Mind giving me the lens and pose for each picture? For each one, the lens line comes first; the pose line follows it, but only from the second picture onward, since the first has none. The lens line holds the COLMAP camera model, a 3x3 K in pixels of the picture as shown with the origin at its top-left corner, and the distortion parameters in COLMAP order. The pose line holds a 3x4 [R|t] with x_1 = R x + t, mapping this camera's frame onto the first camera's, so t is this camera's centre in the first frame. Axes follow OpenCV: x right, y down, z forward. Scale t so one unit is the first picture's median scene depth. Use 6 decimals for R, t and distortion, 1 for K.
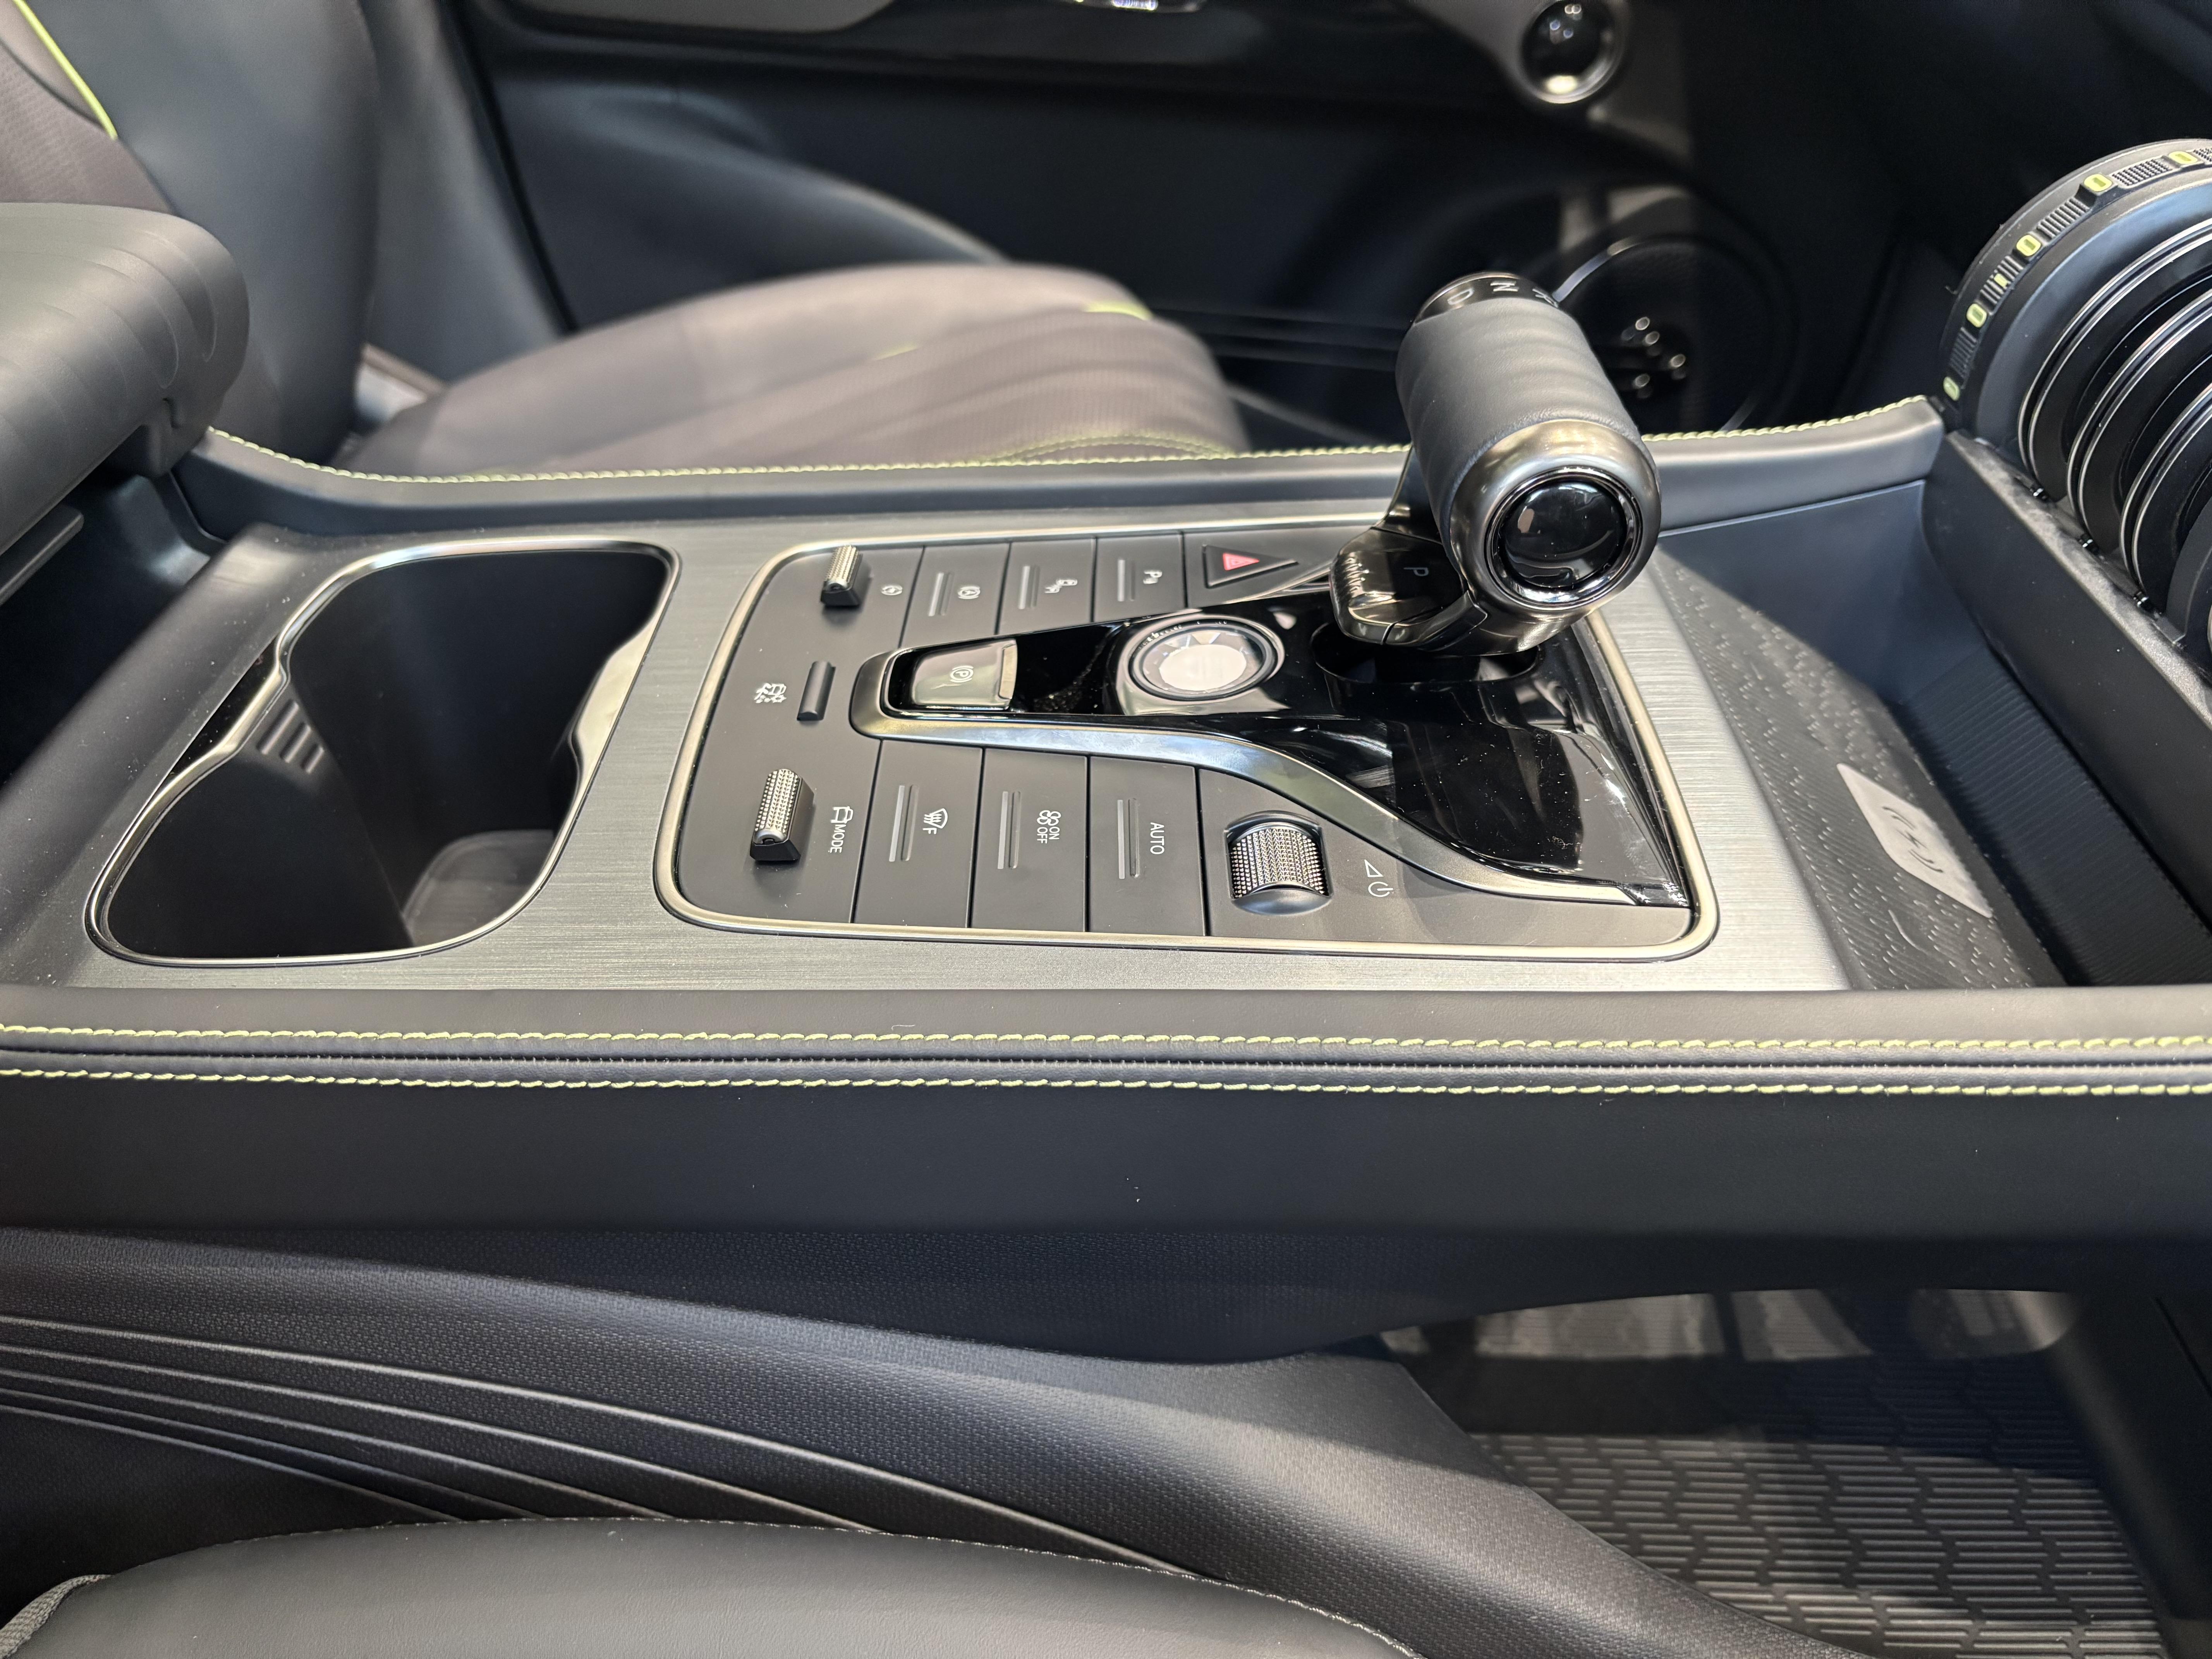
lens RADIAL K [[1724.5, 0, 1097.2], [0, 1724.5, 843.5], [0, 0, 1]] dist [0.030300, -0.034789]
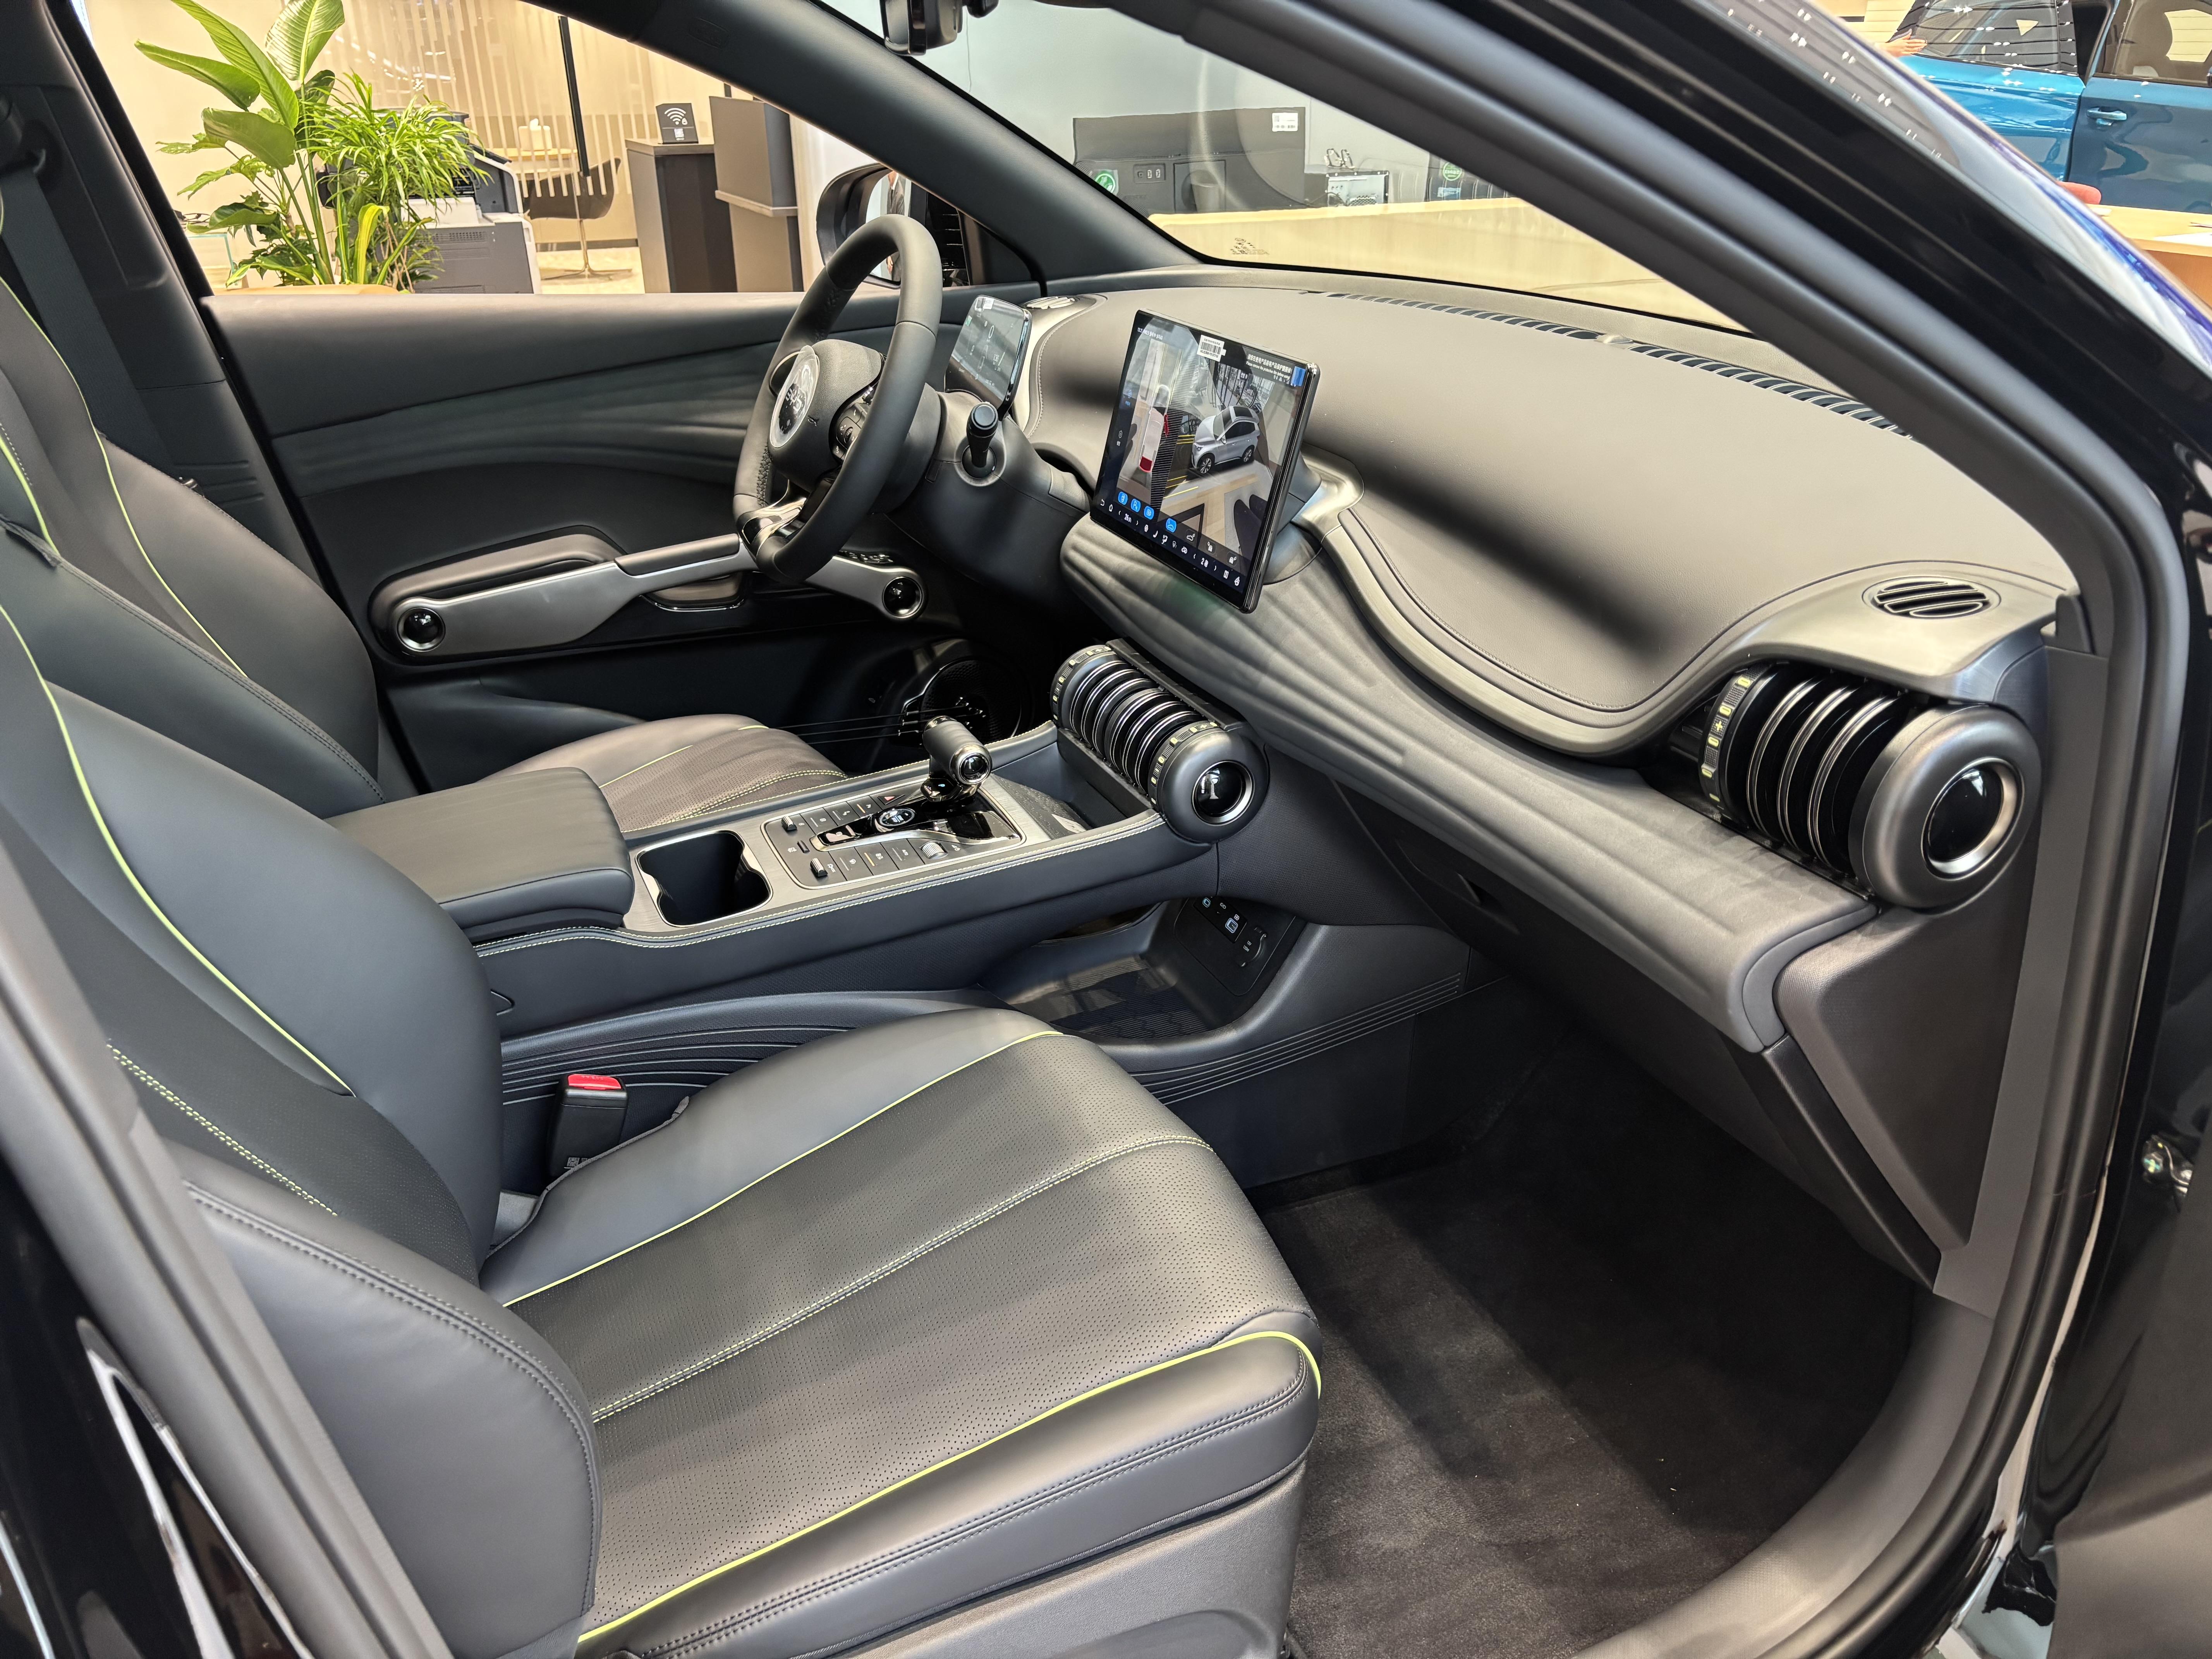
lens RADIAL K [[1674.4, 0, 1107.8], [0, 1674.4, 830.7], [0, 0, 1]] dist [0.002303, 0.000268]
pose [[0.906757, -0.217582, 0.361179, -0.814016], [0.285181, 0.947408, -0.145221, 0.563714], [-0.310586, 0.234681, 0.921119, -2.466904]]
